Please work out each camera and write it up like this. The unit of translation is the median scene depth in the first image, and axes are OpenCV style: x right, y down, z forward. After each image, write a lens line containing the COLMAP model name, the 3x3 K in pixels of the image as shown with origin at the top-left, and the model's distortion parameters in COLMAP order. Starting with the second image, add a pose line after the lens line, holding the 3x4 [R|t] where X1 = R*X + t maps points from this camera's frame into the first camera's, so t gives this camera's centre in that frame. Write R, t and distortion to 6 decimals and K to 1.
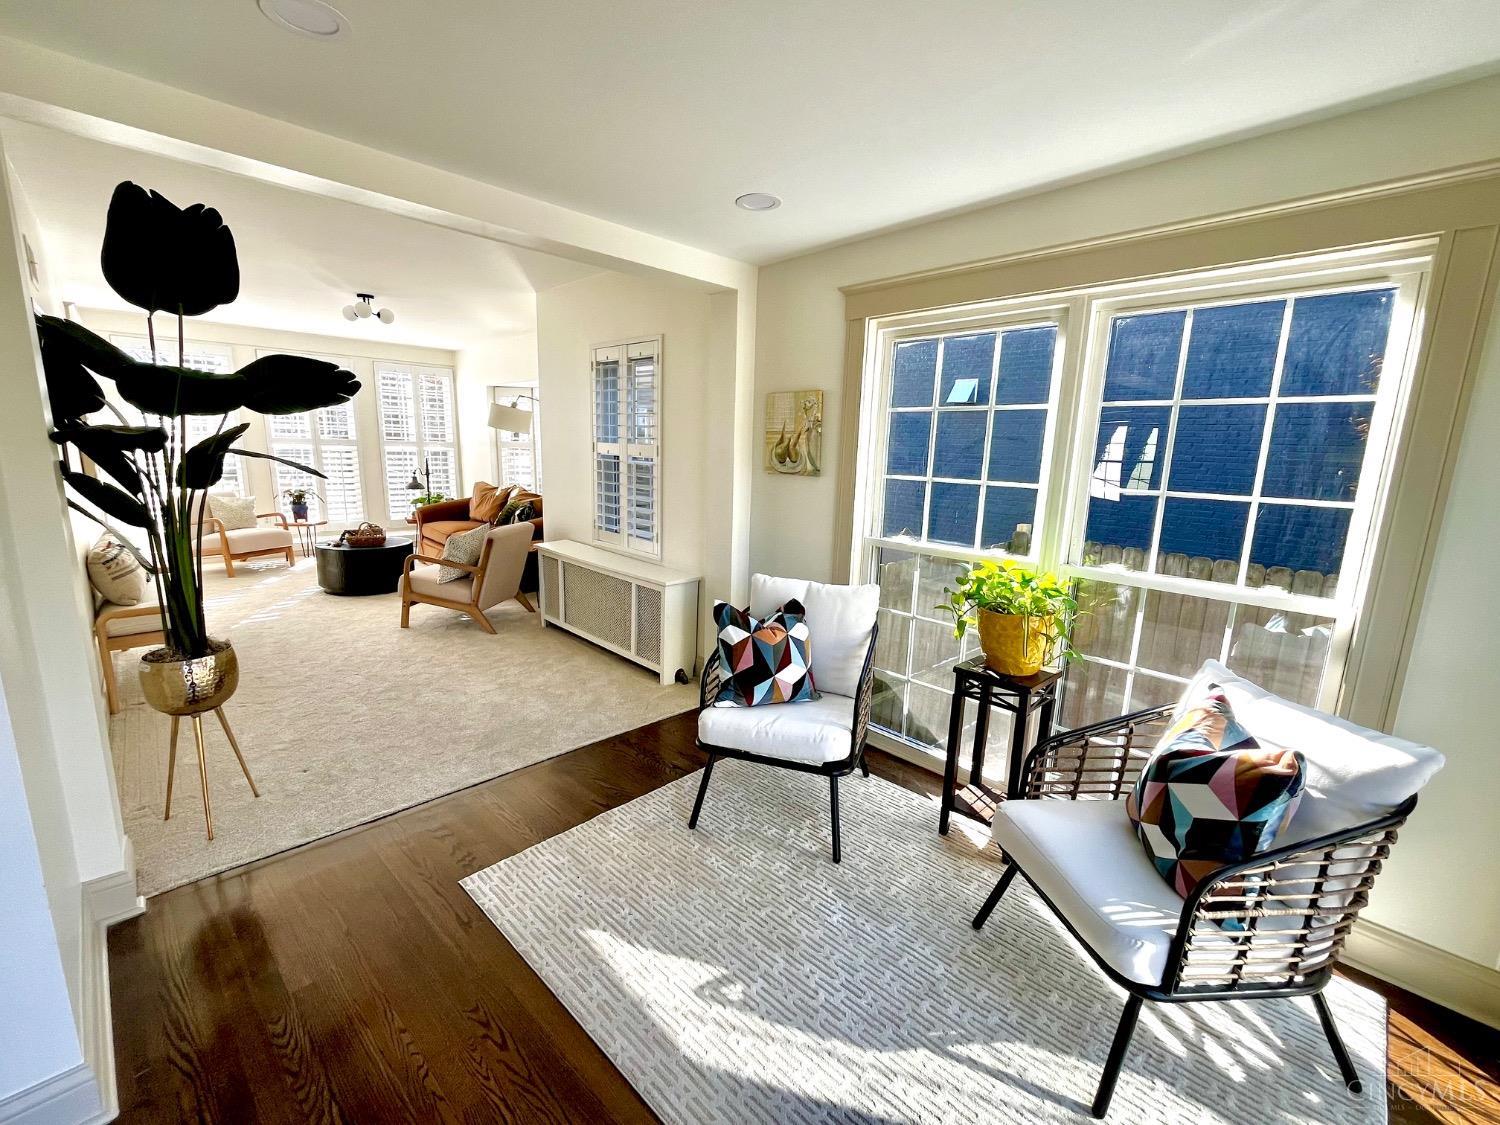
lens RADIAL K [[633.5, 0, 749.7], [0, 633.5, 564.4], [0, 0, 1]] dist [-0.002933, -0.000530]
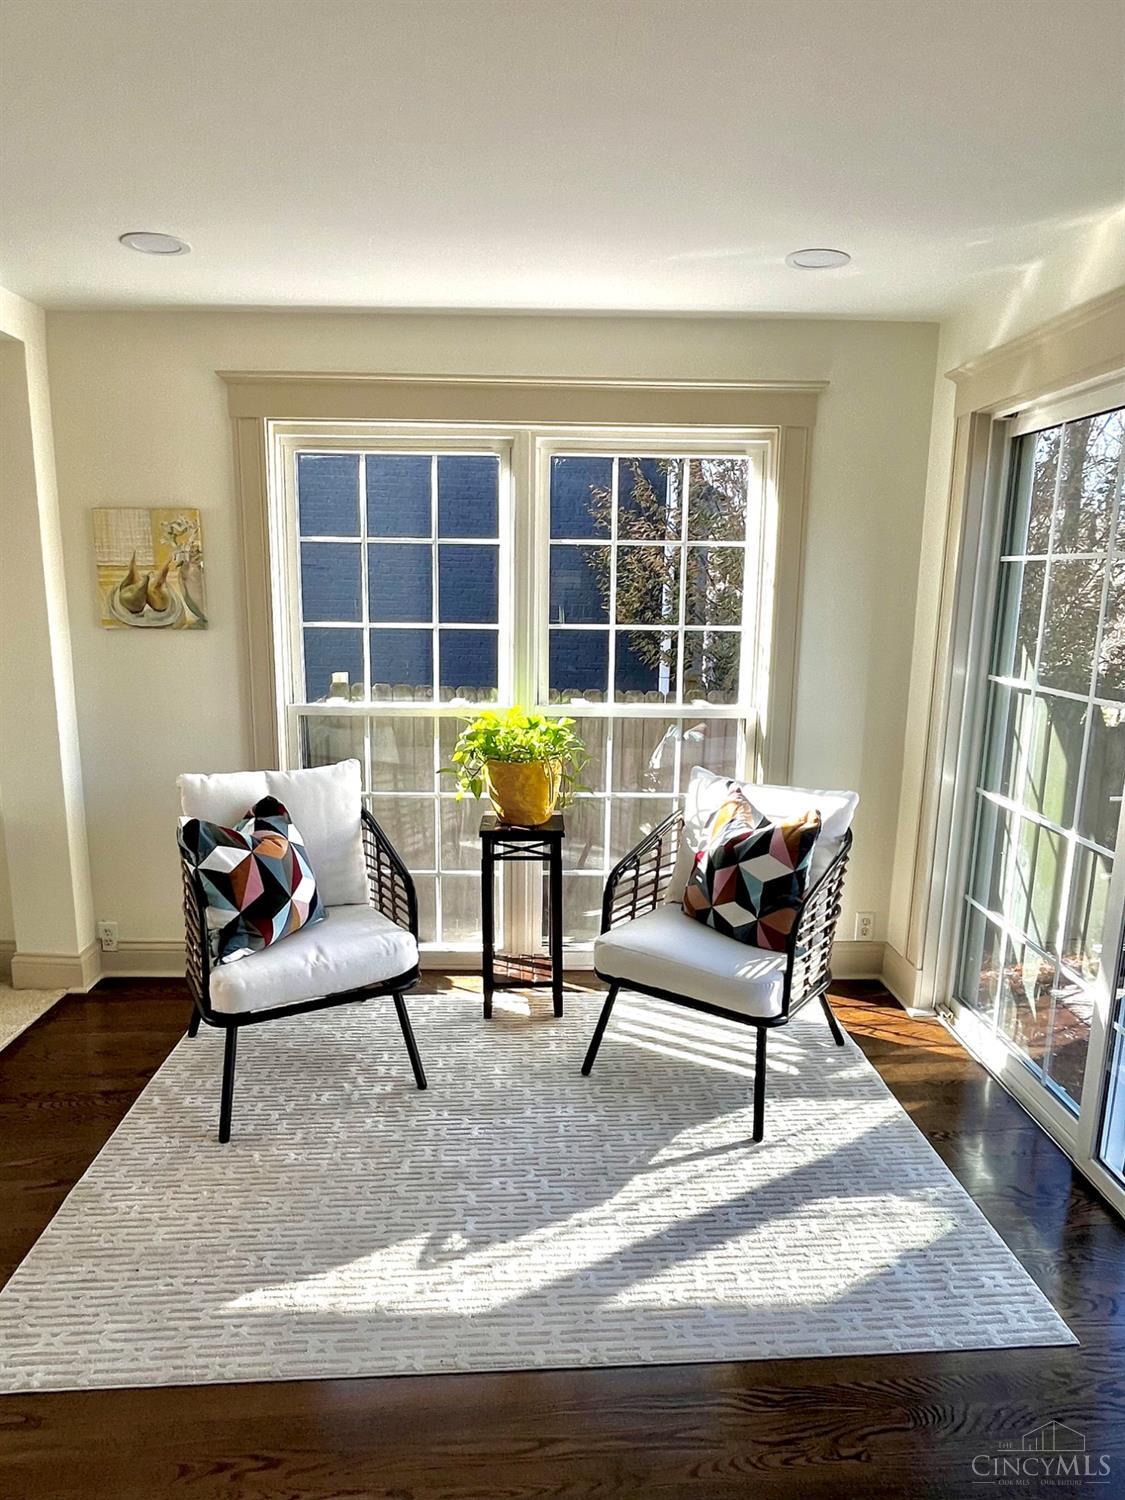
lens RADIAL K [[903.3, 0, 566.0], [0, 903.3, 749.0], [0, 0, 1]] dist [-0.006234, -0.000311]
pose [[0.672994, -0.153969, 0.723445, -0.487960], [0.143200, 0.986711, 0.076785, -0.033965], [-0.725653, 0.051922, 0.686099, 0.020411]]
